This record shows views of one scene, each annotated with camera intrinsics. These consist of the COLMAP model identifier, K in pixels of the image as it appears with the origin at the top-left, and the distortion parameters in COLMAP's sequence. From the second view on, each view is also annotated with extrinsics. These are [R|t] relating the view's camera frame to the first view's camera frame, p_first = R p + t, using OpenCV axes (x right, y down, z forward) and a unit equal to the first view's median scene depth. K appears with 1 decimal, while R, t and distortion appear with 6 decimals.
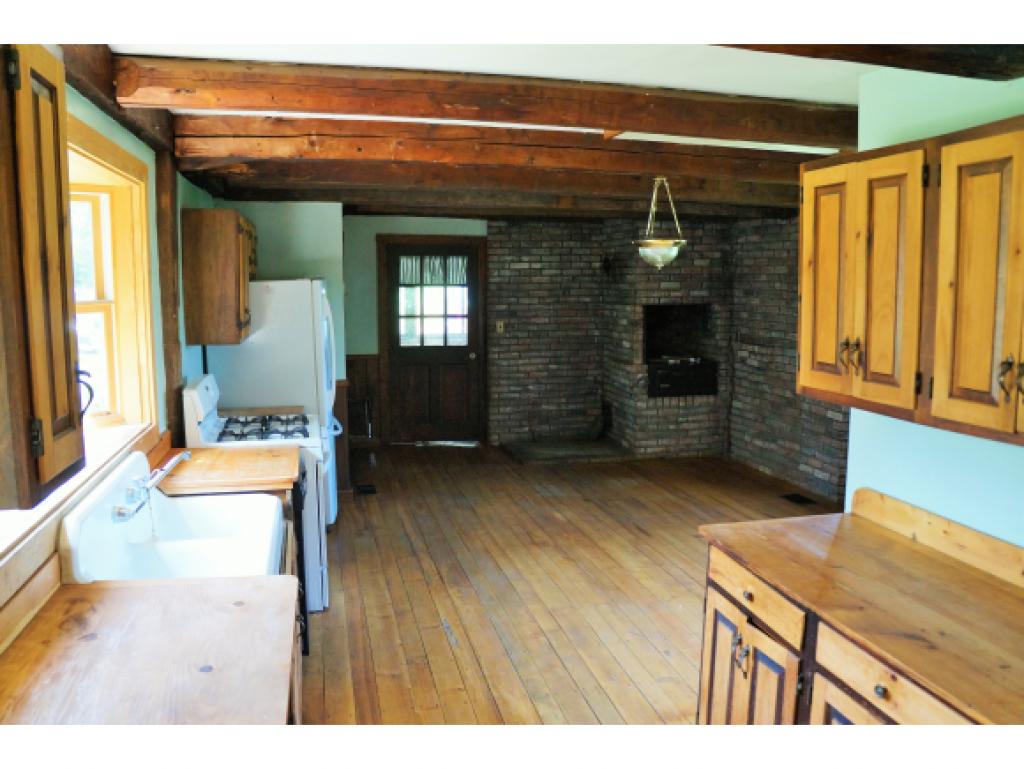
lens RADIAL K [[827.5, 0, 514.1], [0, 827.5, 383.6], [0, 0, 1]] dist [-0.139101, 0.088605]
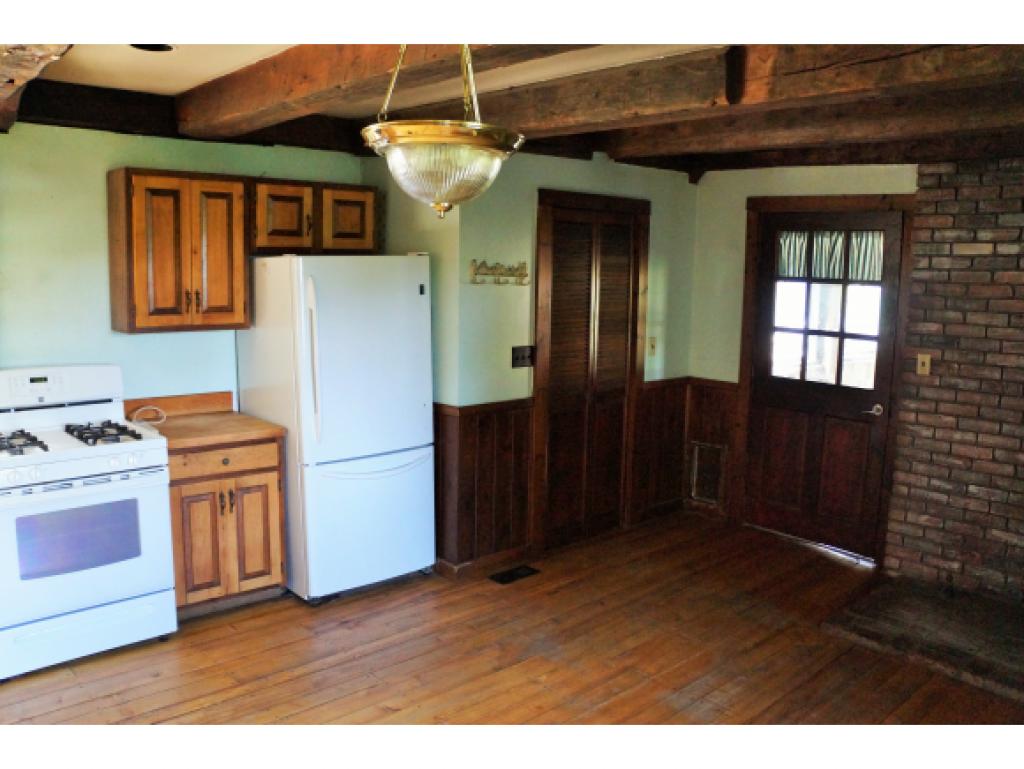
lens RADIAL K [[827.5, 0, 511.9], [0, 827.5, 383.3], [0, 0, 1]] dist [-0.139101, 0.088605]
pose [[0.496970, 0.133613, -0.857420, 0.294809], [-0.135564, 0.987898, 0.075372, -0.059148], [0.857113, 0.078778, 0.509068, 0.509756]]
